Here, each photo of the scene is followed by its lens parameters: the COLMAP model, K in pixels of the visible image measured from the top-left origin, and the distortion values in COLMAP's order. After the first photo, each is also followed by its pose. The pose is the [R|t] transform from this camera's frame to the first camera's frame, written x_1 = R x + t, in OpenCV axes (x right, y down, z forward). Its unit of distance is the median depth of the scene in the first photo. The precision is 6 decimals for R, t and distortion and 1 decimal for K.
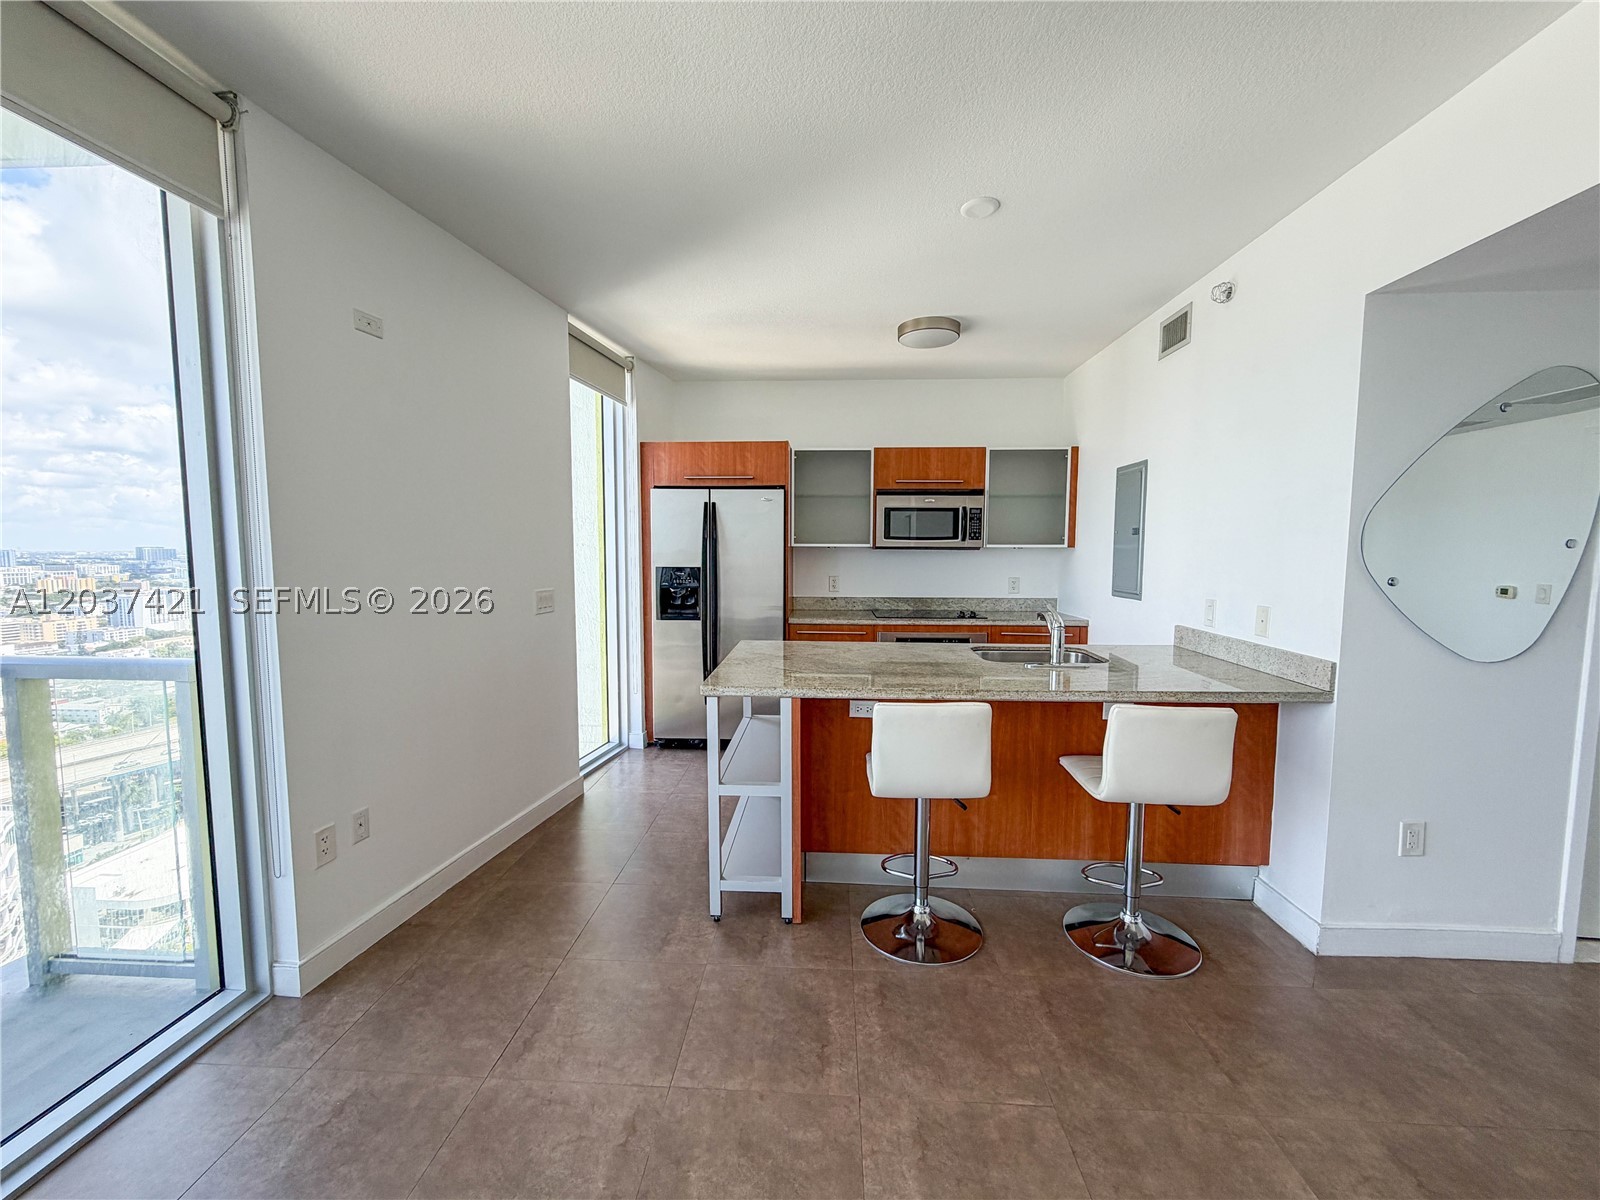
lens RADIAL K [[636.6, 0, 796.6], [0, 636.6, 600.4], [0, 0, 1]] dist [-0.000241, -0.000154]
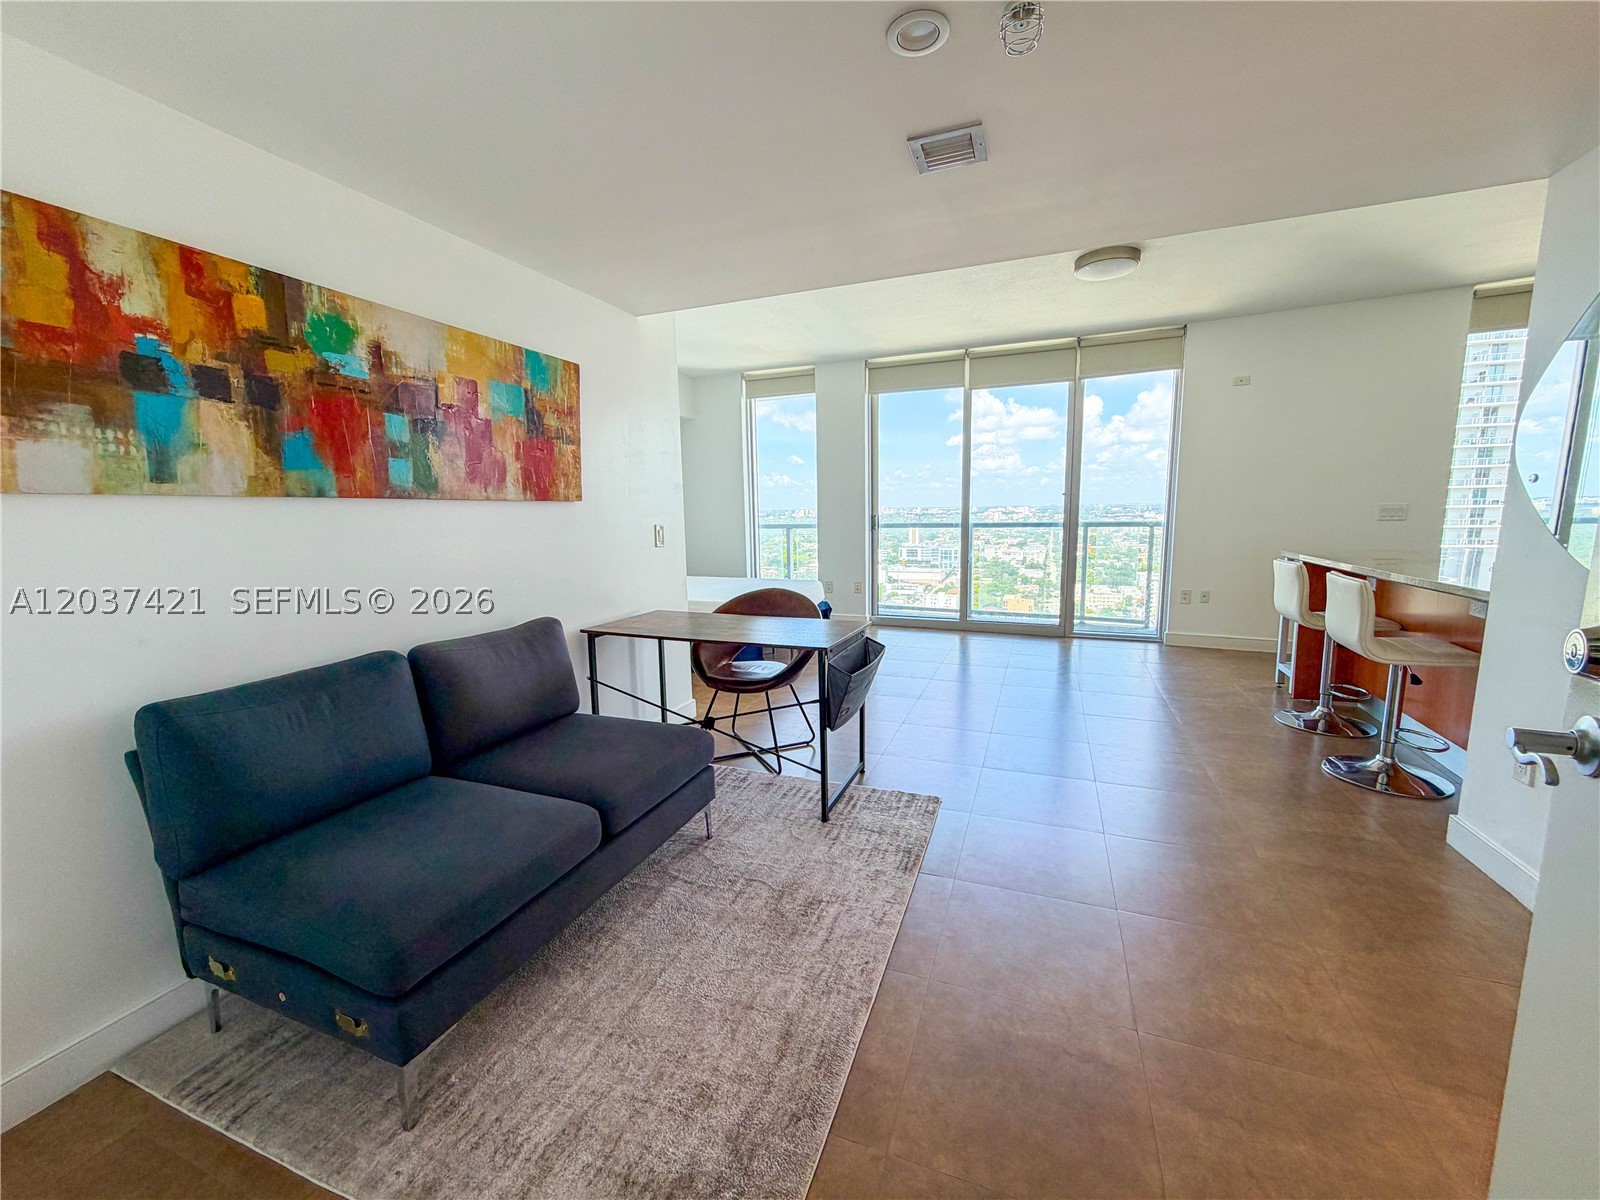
lens RADIAL K [[636.6, 0, 796.9], [0, 636.6, 600.4], [0, 0, 1]] dist [-0.000241, -0.000154]
pose [[-0.312631, 0.140735, -0.939391, 1.046465], [-0.057782, 0.984314, 0.166695, 0.026647], [0.948115, 0.106394, -0.299595, 0.127237]]
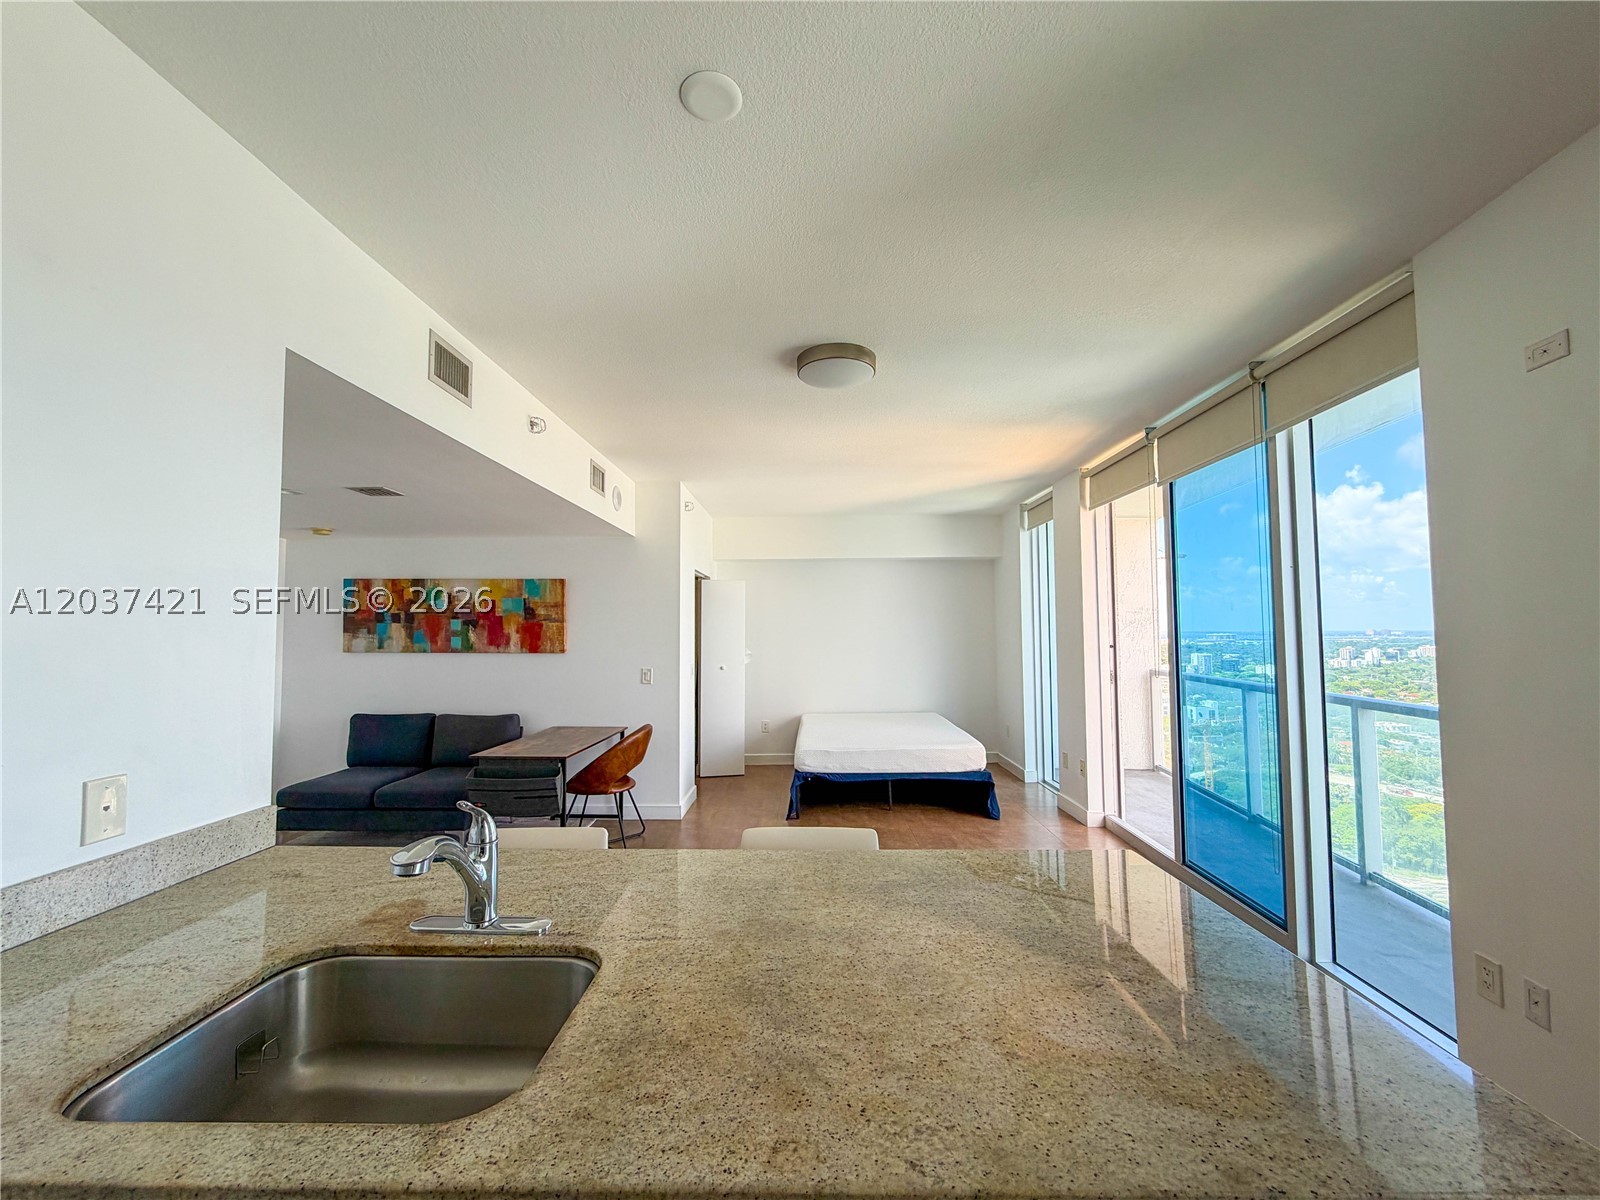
lens RADIAL K [[636.6, 0, 798.7], [0, 636.6, 598.6], [0, 0, 1]] dist [-0.000241, -0.000154]
pose [[-0.999123, 0.001796, -0.041837, 0.123120], [0.000575, 0.999574, 0.029183, -0.082378], [0.041872, 0.029133, -0.998698, 0.866507]]
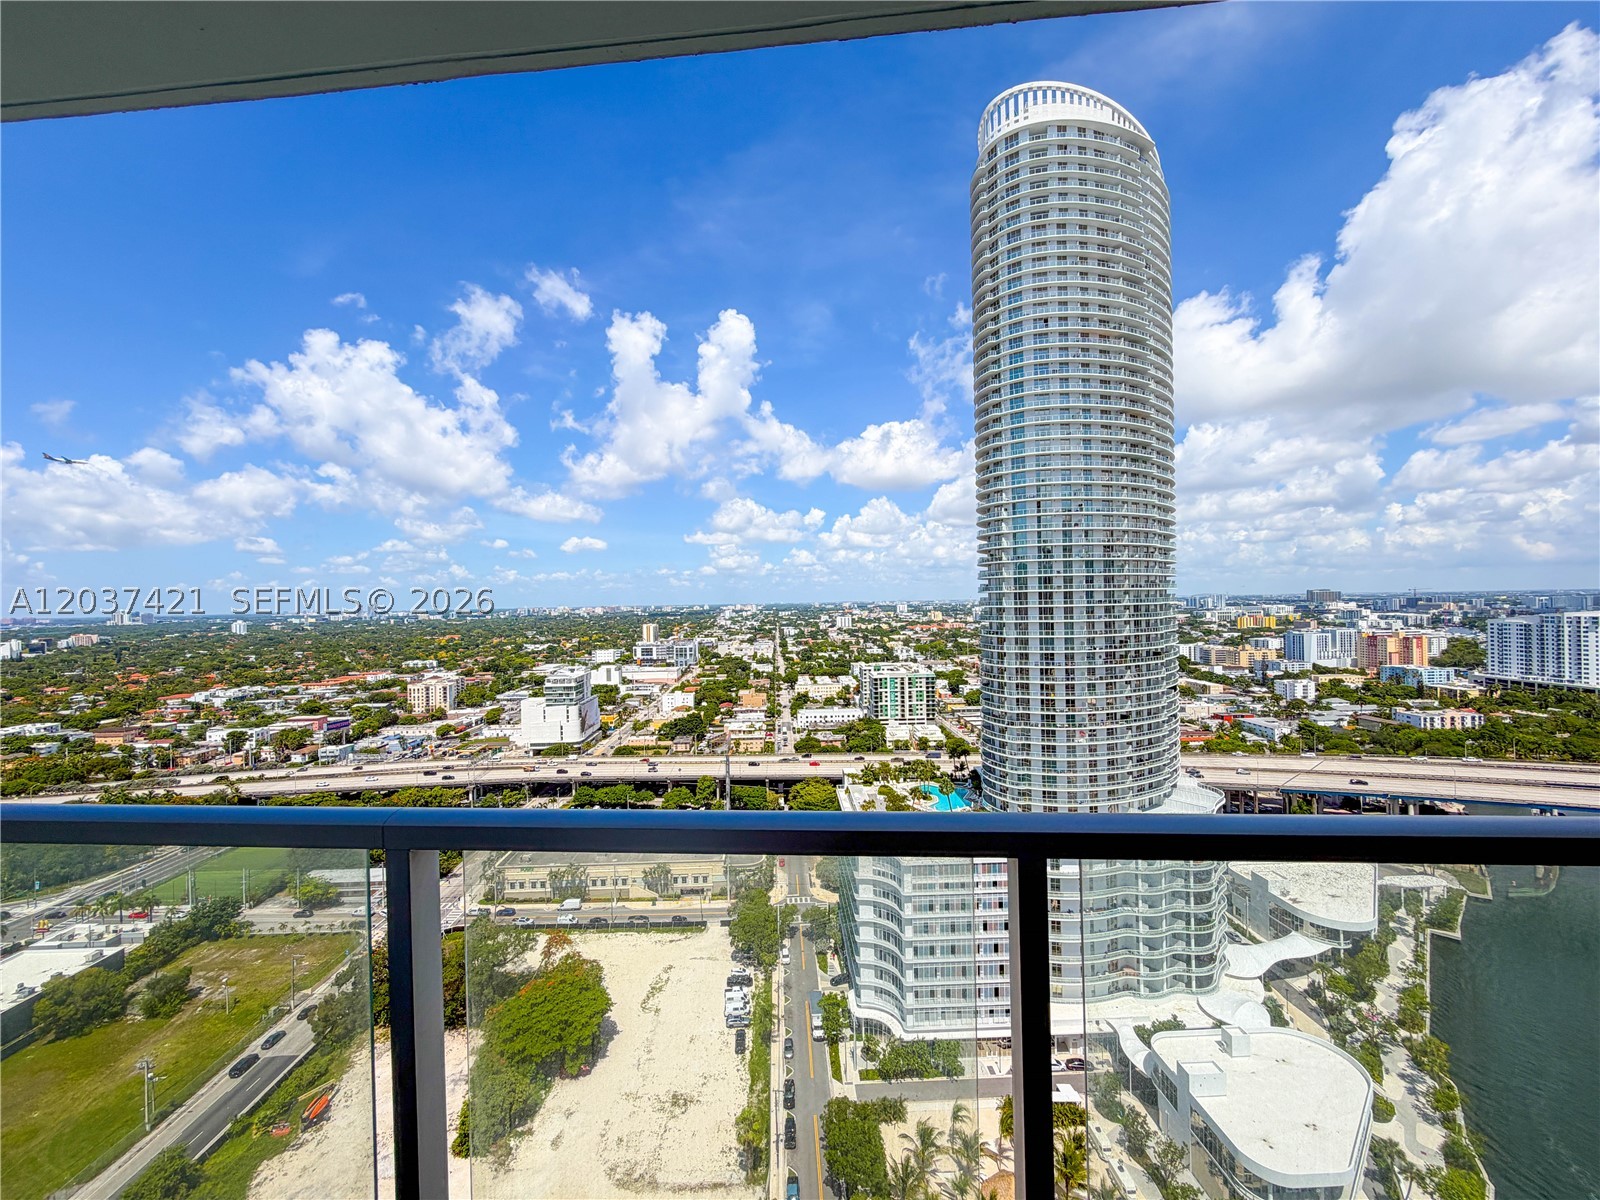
lens RADIAL K [[636.6, 0, 797.4], [0, 636.6, 600.7], [0, 0, 1]] dist [-0.000241, -0.000154]
pose [[0.093182, -0.003821, -0.995642, -0.396359], [-0.059970, 0.998155, -0.009443, -0.006694], [0.993841, 0.060589, 0.092781, -0.091147]]
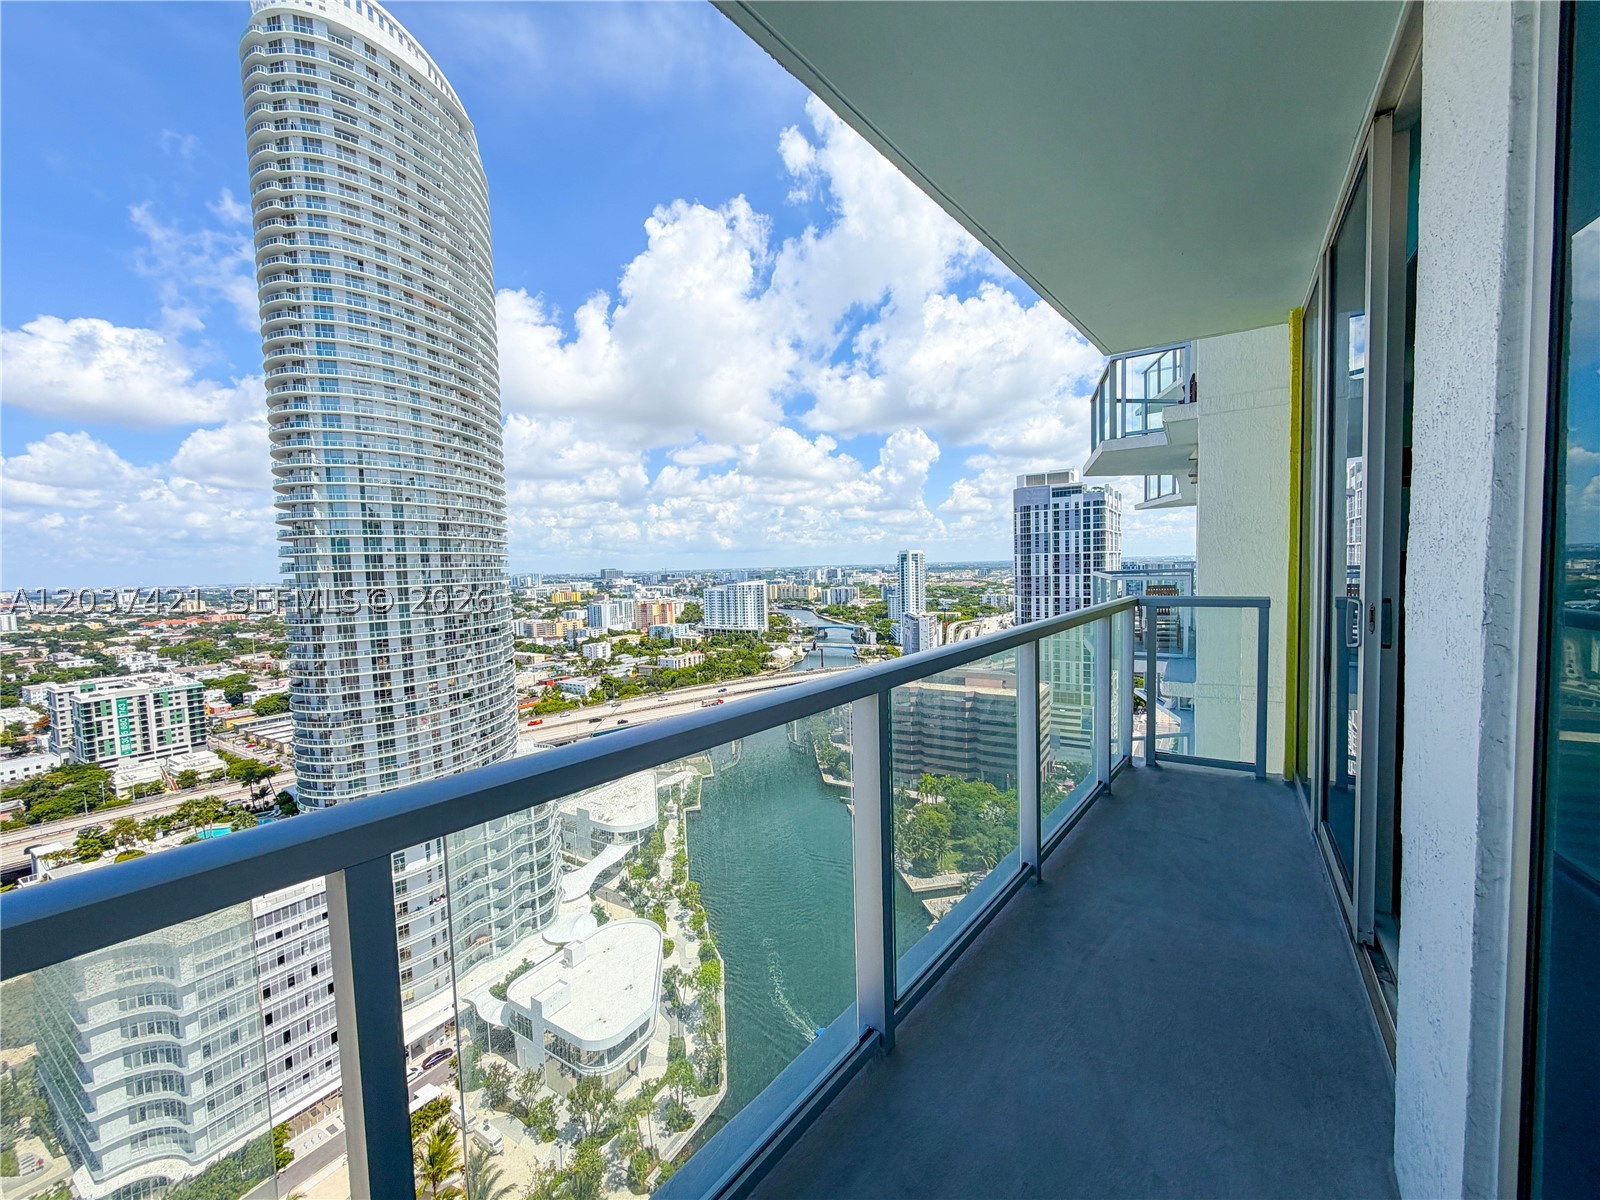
lens RADIAL K [[636.6, 0, 797.4], [0, 636.6, 600.6], [0, 0, 1]] dist [-0.000241, -0.000154]
pose [[0.876167, -0.000737, -0.482006, -0.553275], [-0.006712, 0.999883, -0.013730, 0.063420], [0.481960, 0.015265, 0.876060, -0.607808]]
